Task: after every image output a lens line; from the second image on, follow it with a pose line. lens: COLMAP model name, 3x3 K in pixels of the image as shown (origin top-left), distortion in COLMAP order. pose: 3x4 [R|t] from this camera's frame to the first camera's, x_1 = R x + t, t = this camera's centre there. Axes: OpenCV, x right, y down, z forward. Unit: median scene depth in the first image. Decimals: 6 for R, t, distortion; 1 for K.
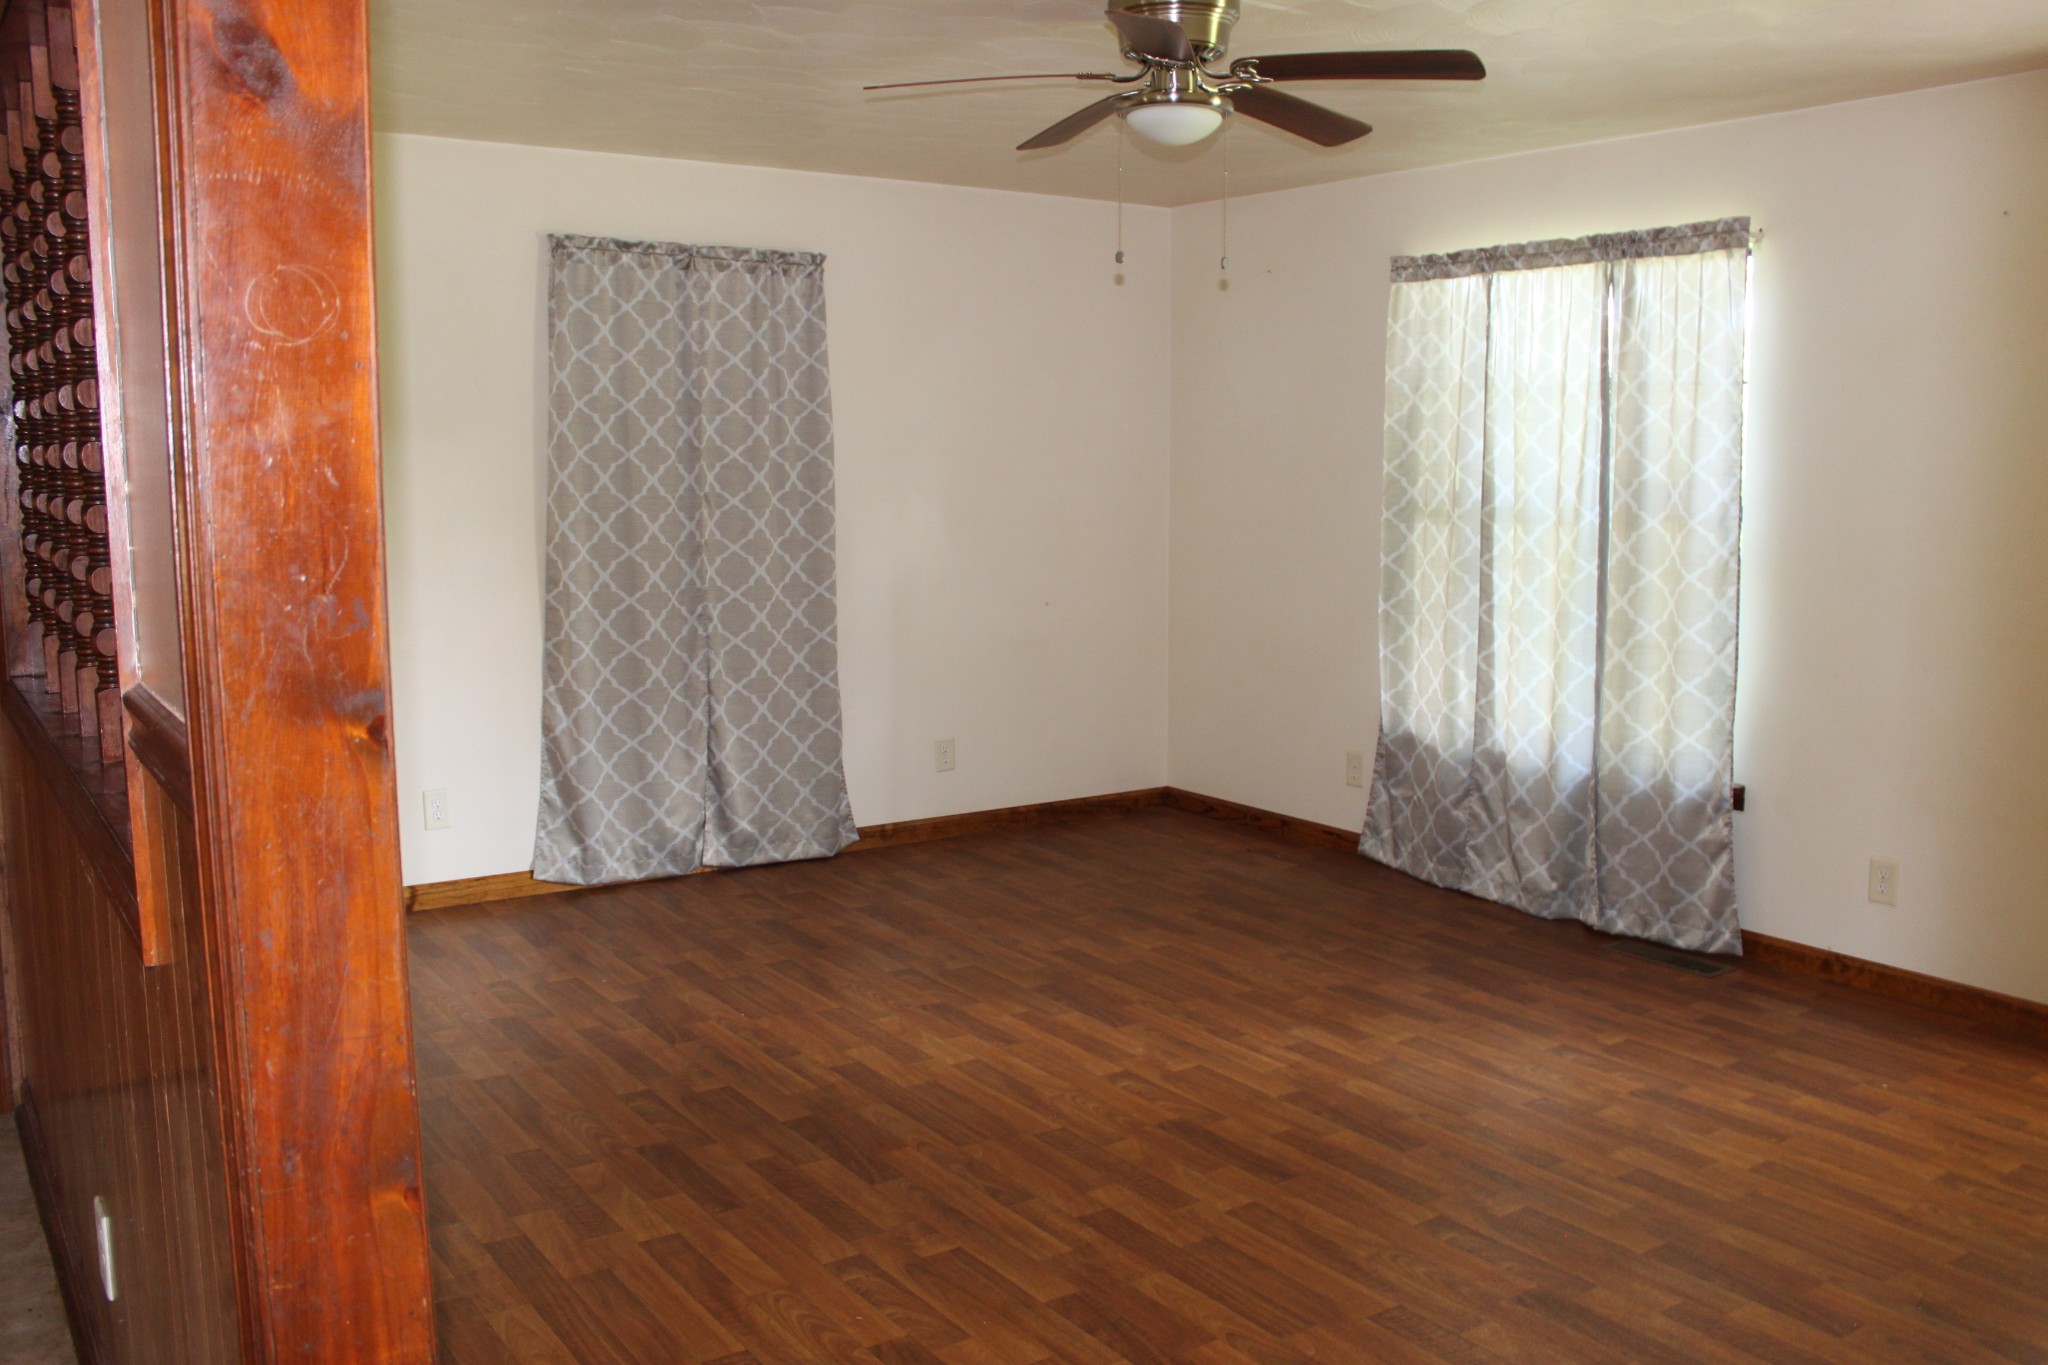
lens RADIAL K [[1731.7, 0, 1027.1], [0, 1731.7, 671.0], [0, 0, 1]] dist [-0.158253, 0.147592]
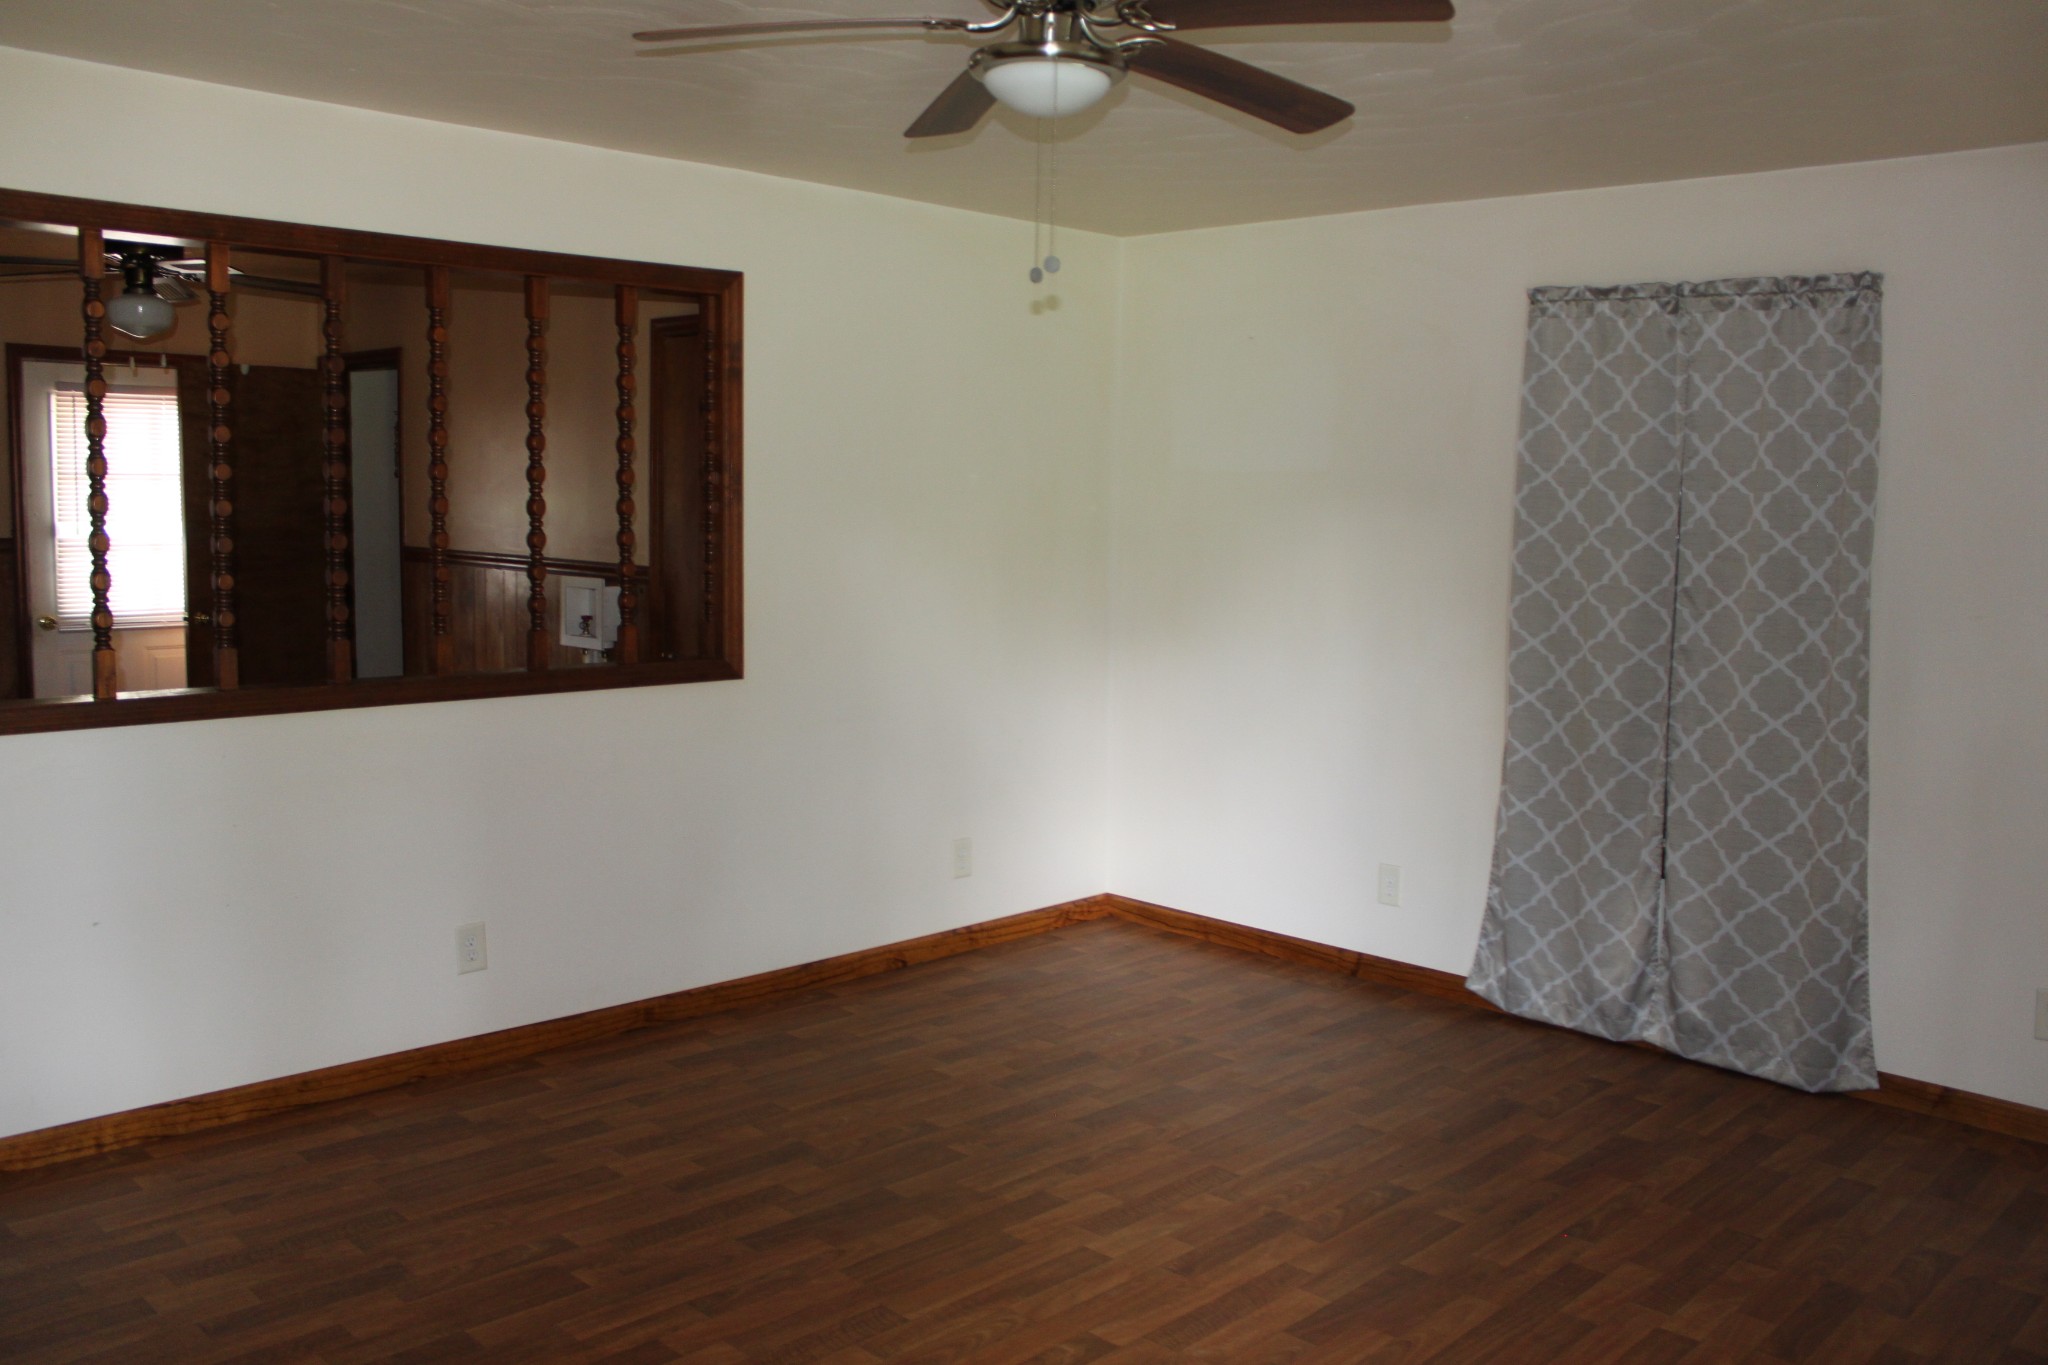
lens RADIAL K [[1731.7, 0, 1027.1], [0, 1731.7, 671.0], [0, 0, 1]] dist [-0.158253, 0.147592]
pose [[0.186219, 0.104437, -0.976942, 0.544941], [-0.141330, 0.986841, 0.078556, -0.085070], [0.972290, 0.123443, 0.198529, 0.554683]]
